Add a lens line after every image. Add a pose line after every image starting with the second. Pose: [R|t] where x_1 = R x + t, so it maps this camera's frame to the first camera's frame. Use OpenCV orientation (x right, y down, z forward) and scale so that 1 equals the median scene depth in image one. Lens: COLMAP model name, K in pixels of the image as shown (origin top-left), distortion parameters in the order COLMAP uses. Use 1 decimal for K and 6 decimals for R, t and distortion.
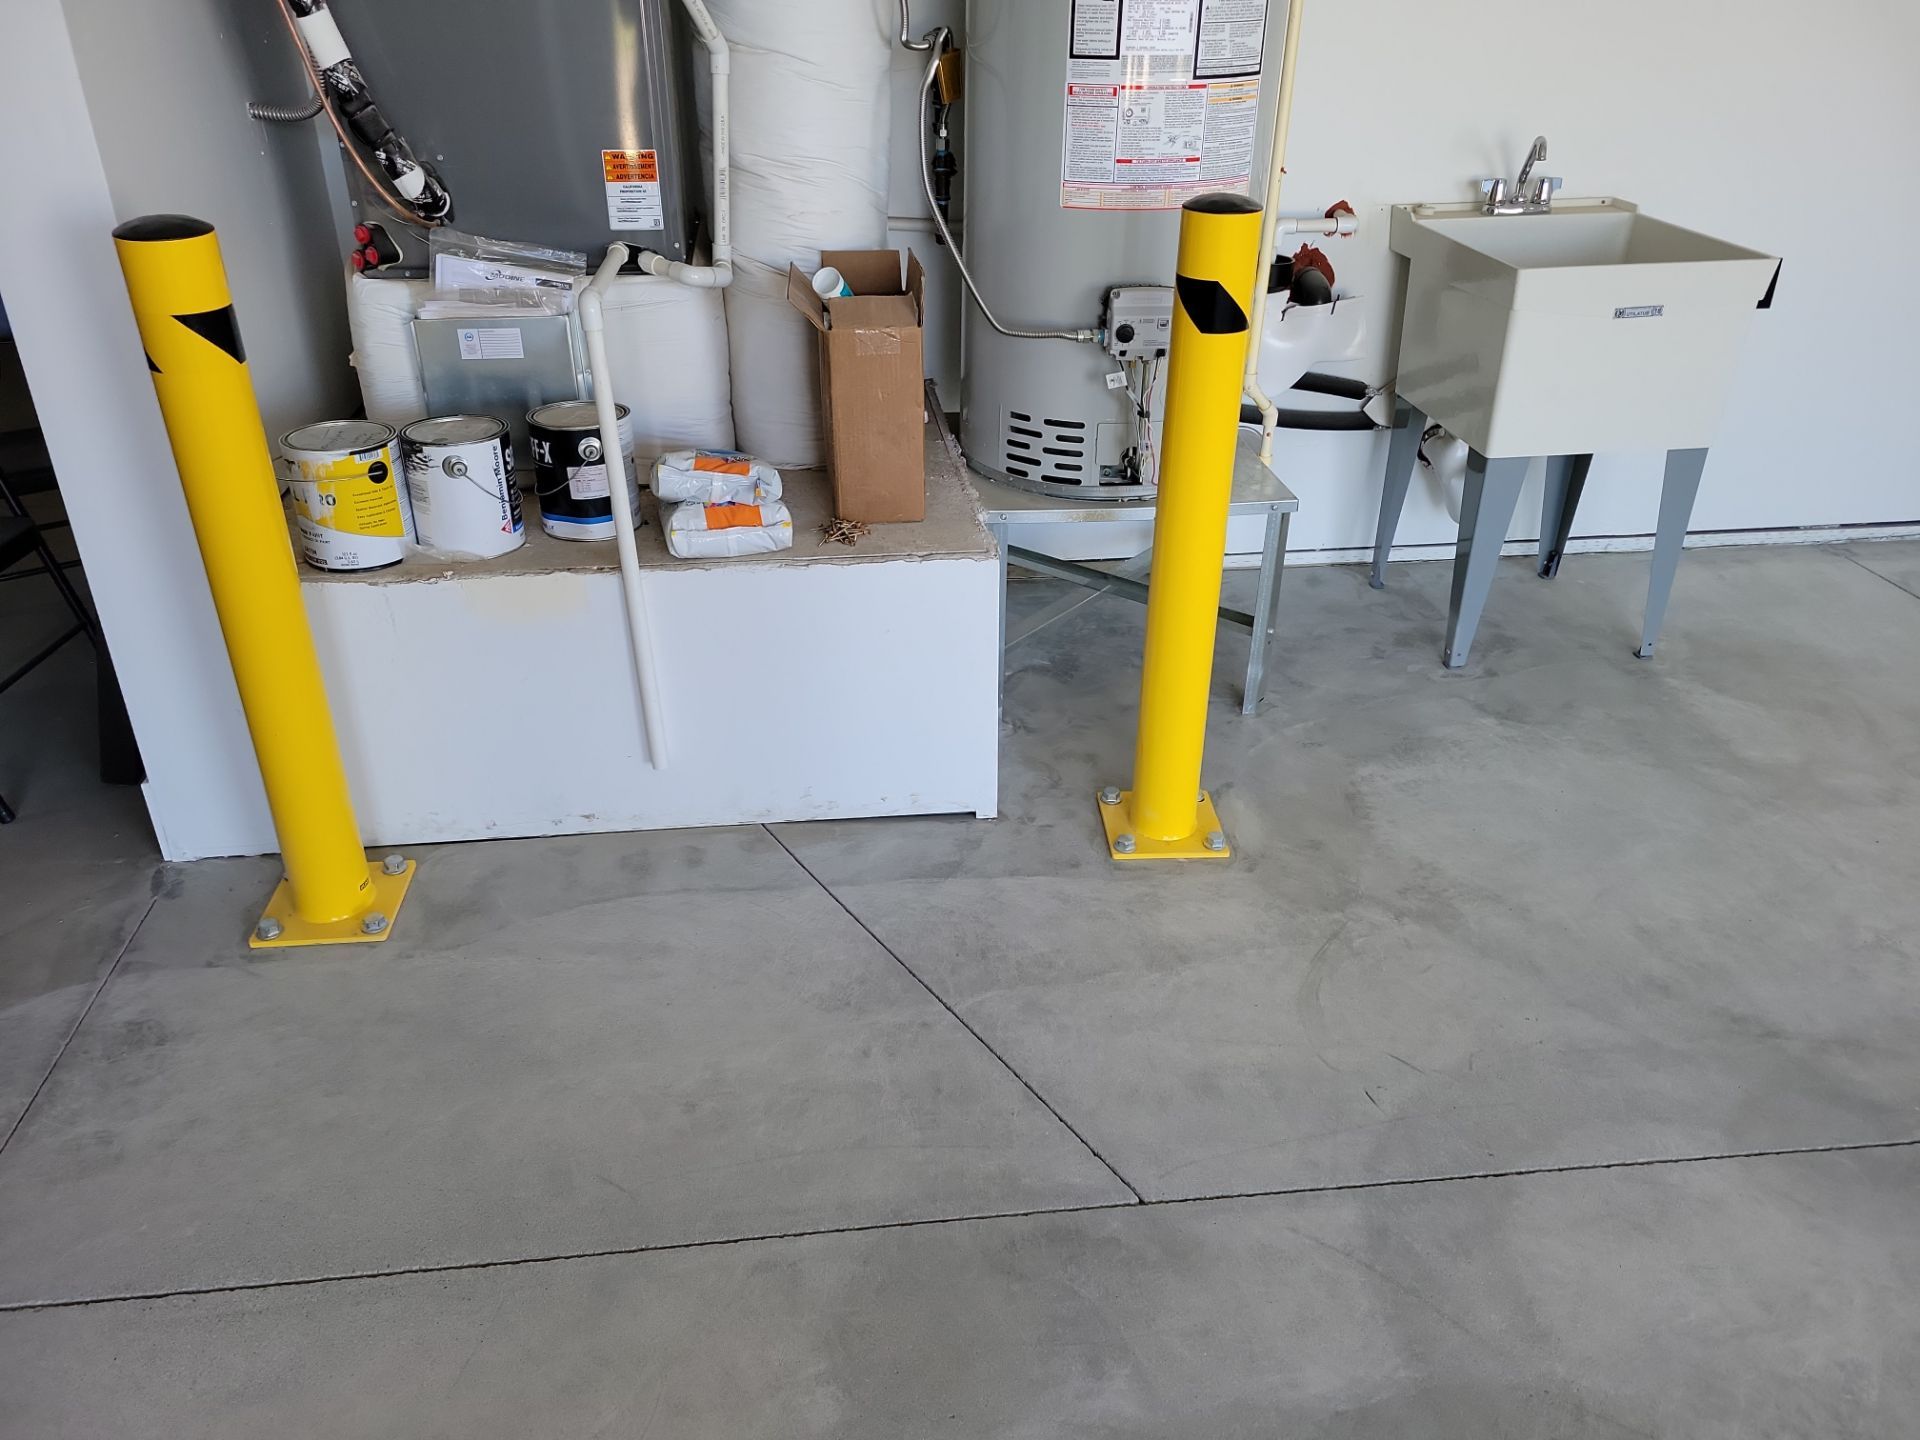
lens RADIAL K [[1431.9, 0, 948.0], [0, 1431.9, 720.9], [0, 0, 1]] dist [0.069662, -0.055273]
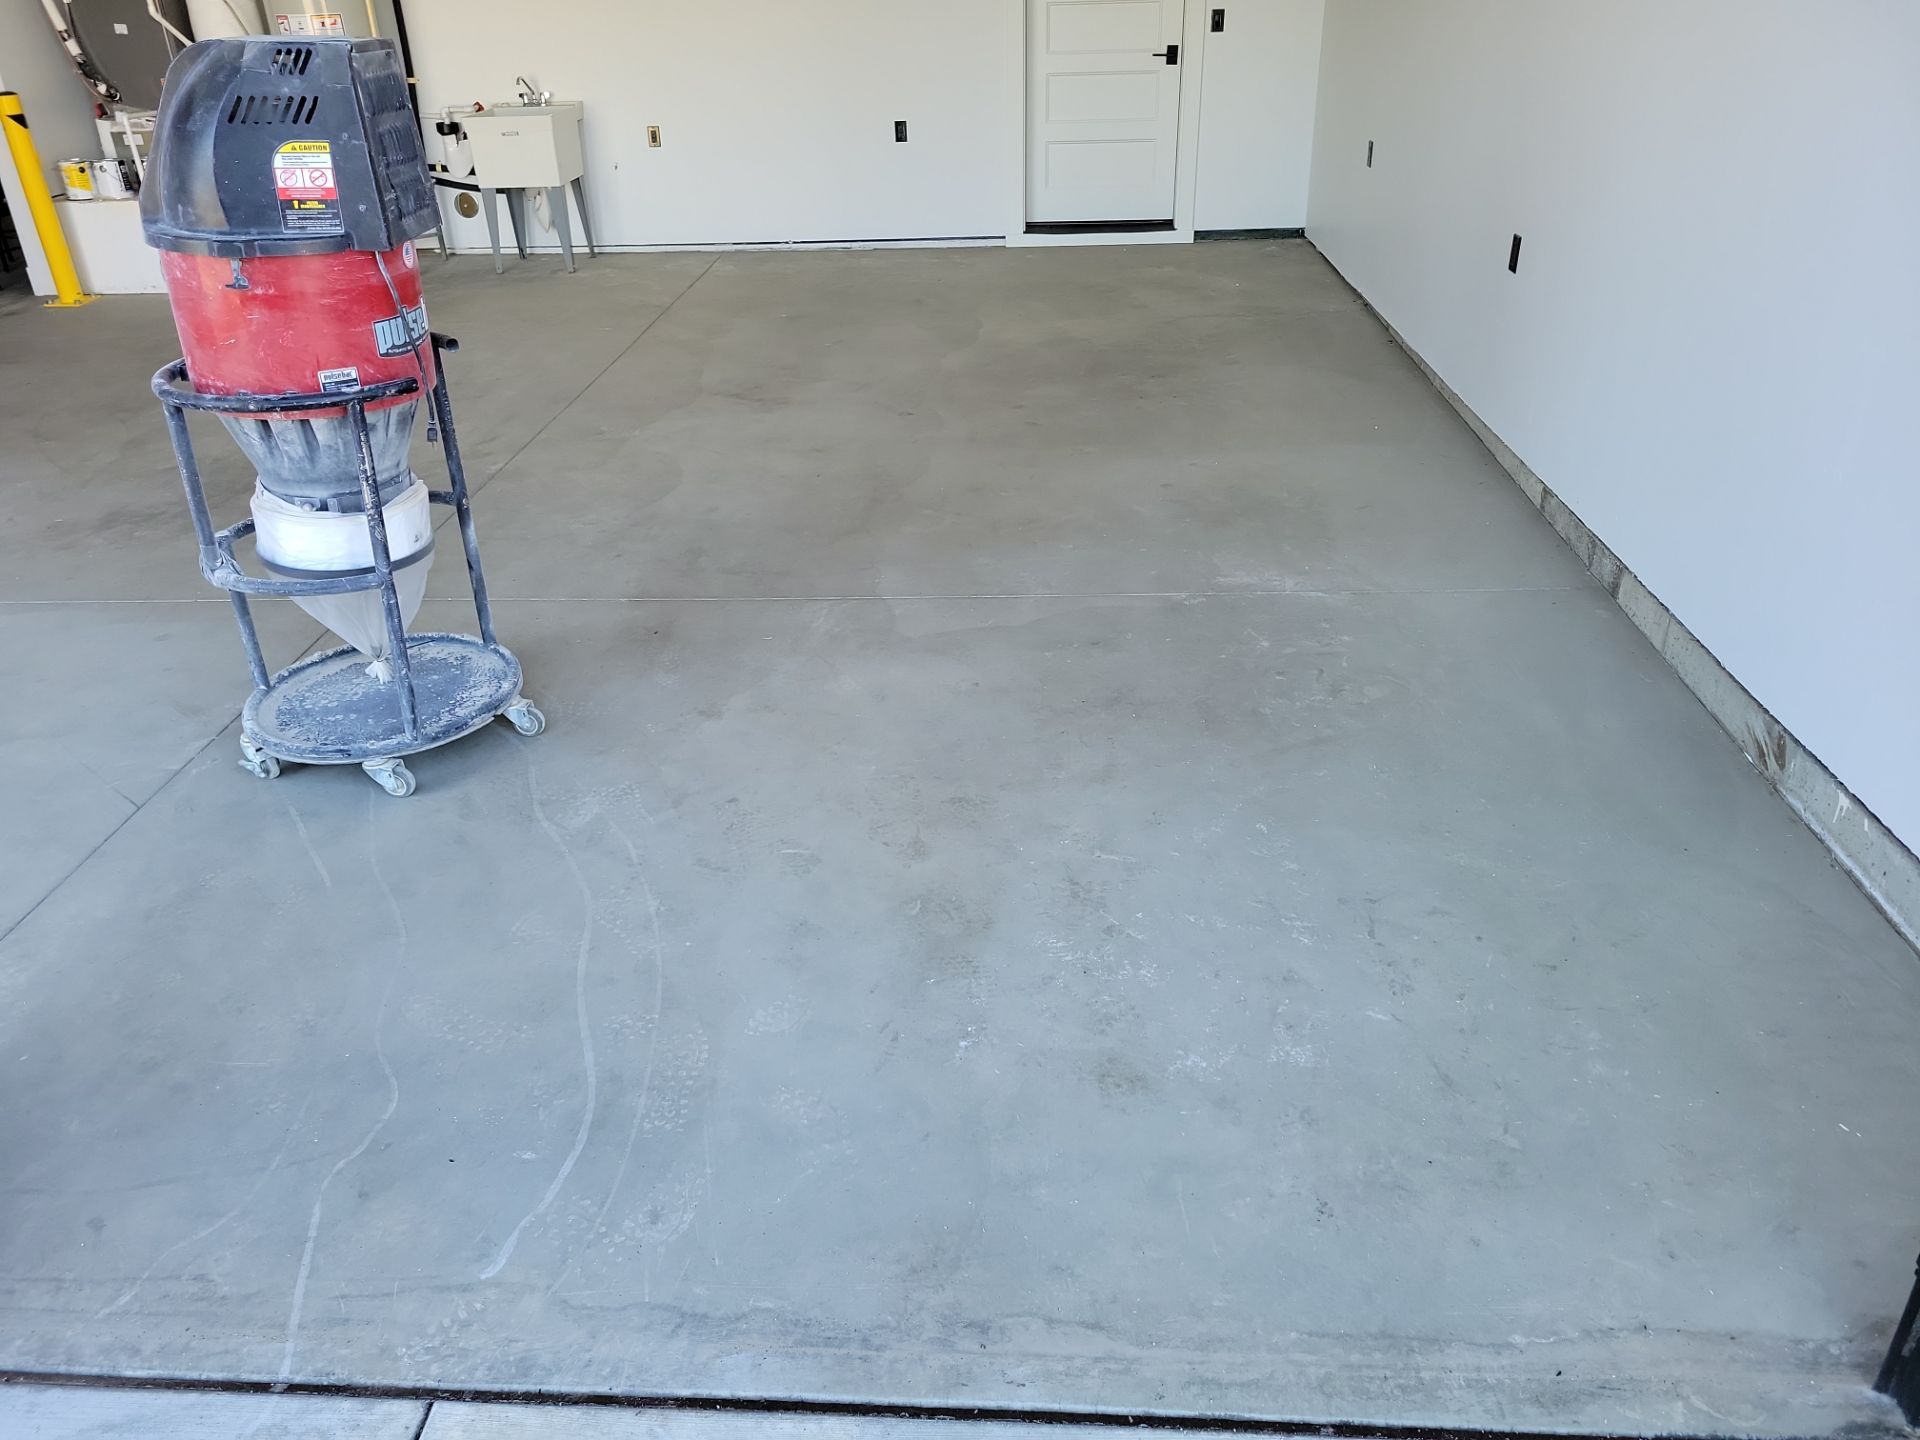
lens RADIAL K [[1431.9, 0, 953.3], [0, 1431.9, 717.8], [0, 0, 1]] dist [0.069662, -0.055273]
pose [[0.985223, 0.049184, -0.164064, 2.127698], [-0.050279, 0.998732, -0.002526, 0.964165], [0.163732, 0.010738, 0.986446, -1.945460]]
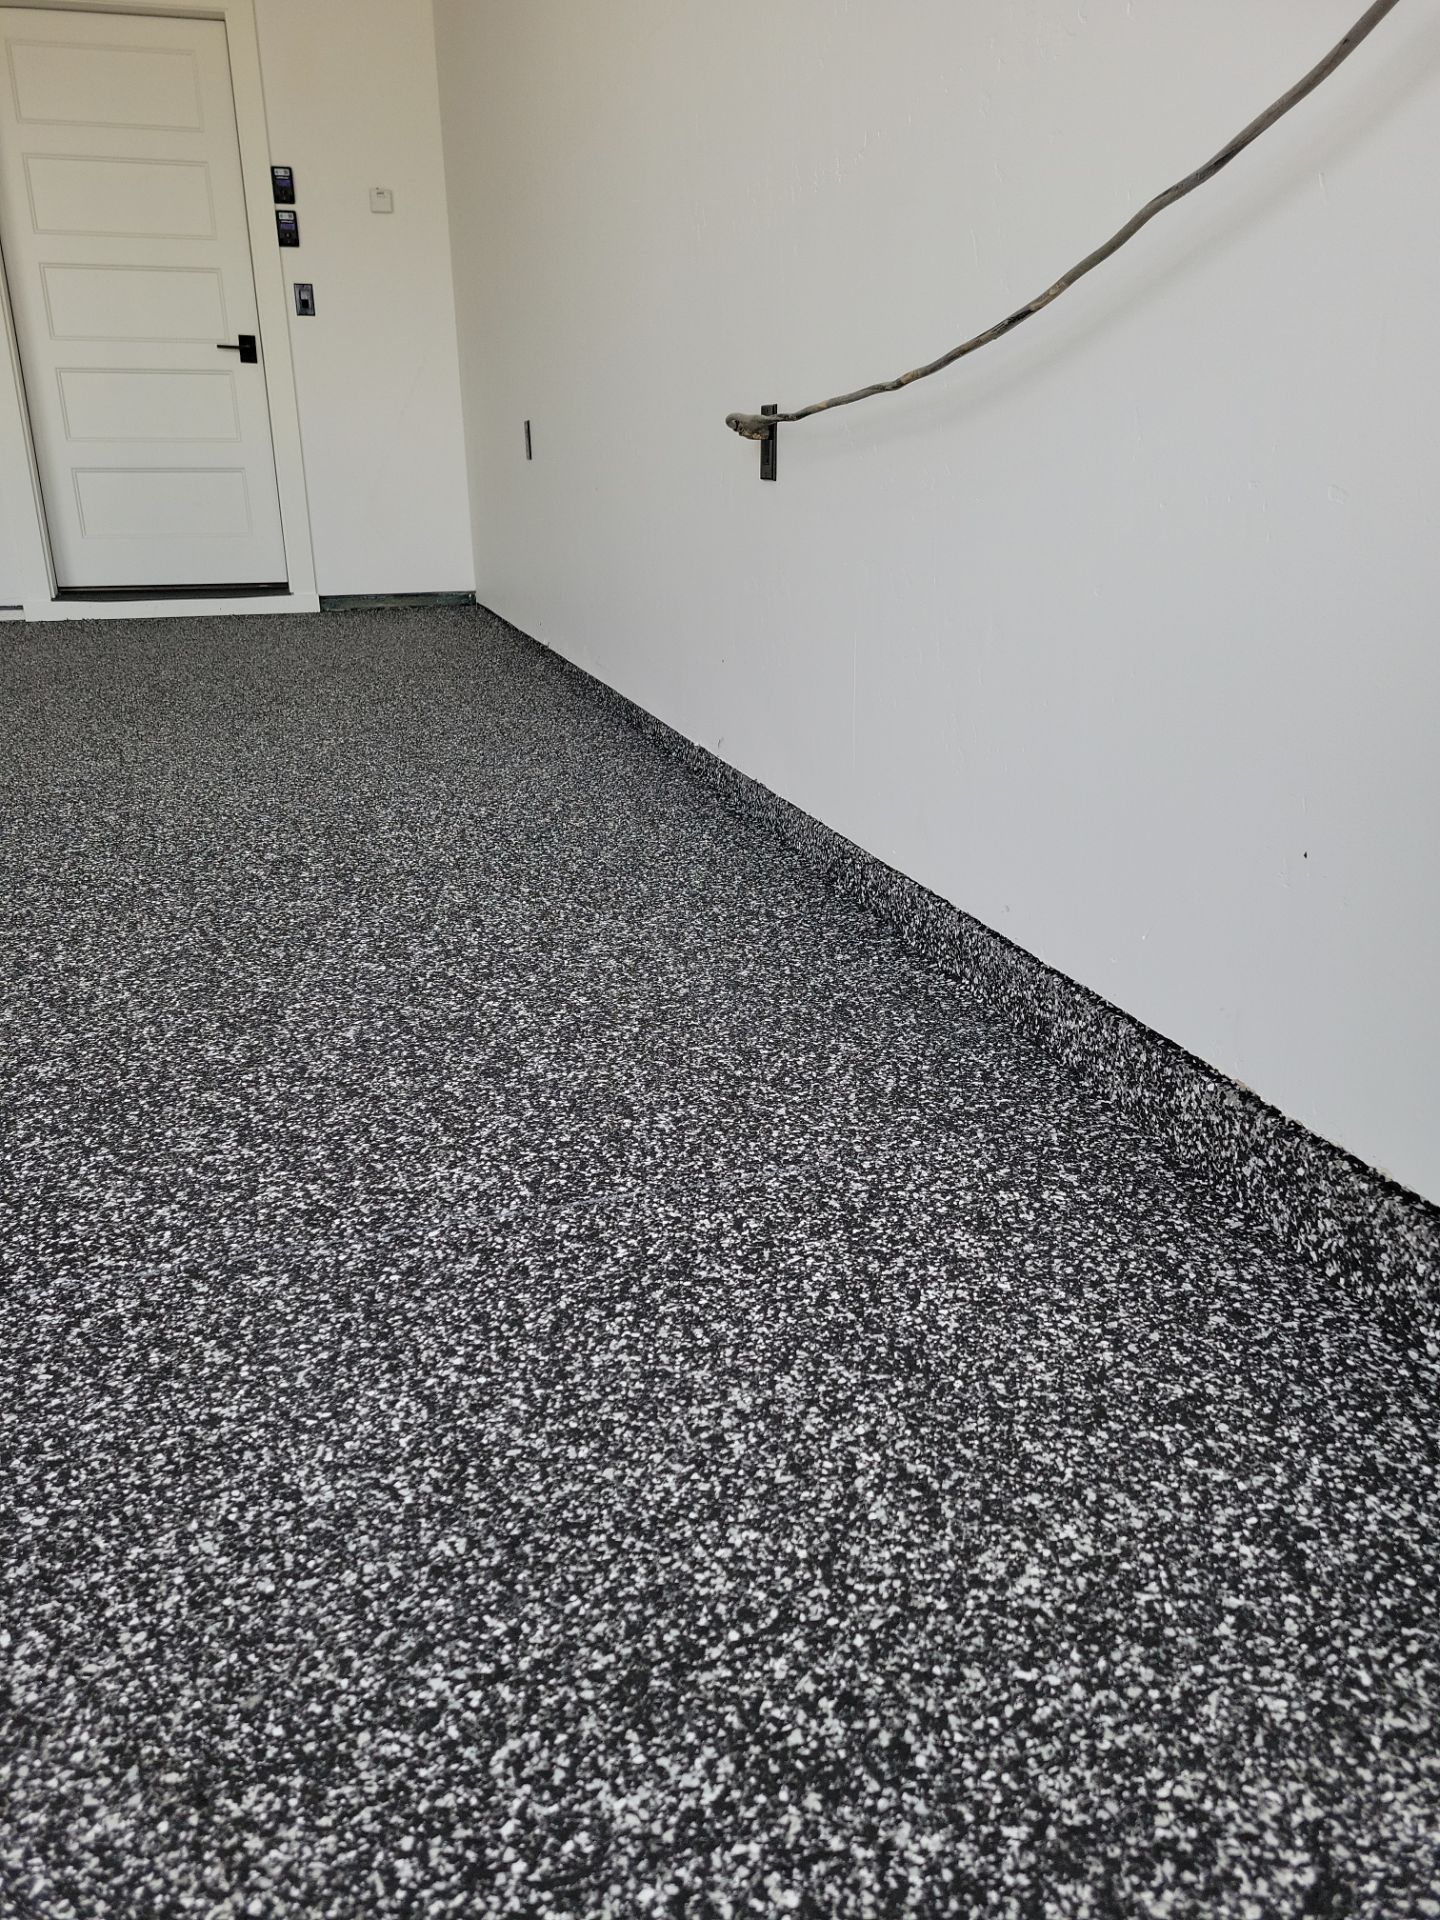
lens RADIAL K [[1431.9, 0, 717.6], [0, 1431.9, 973.3], [0, 0, 1]] dist [0.069662, -0.055273]
pose [[0.982778, -0.073783, 0.169423, 2.274226], [0.091111, 0.991117, -0.096883, 0.681087], [-0.160770, 0.110651, 0.980770, -0.849144]]
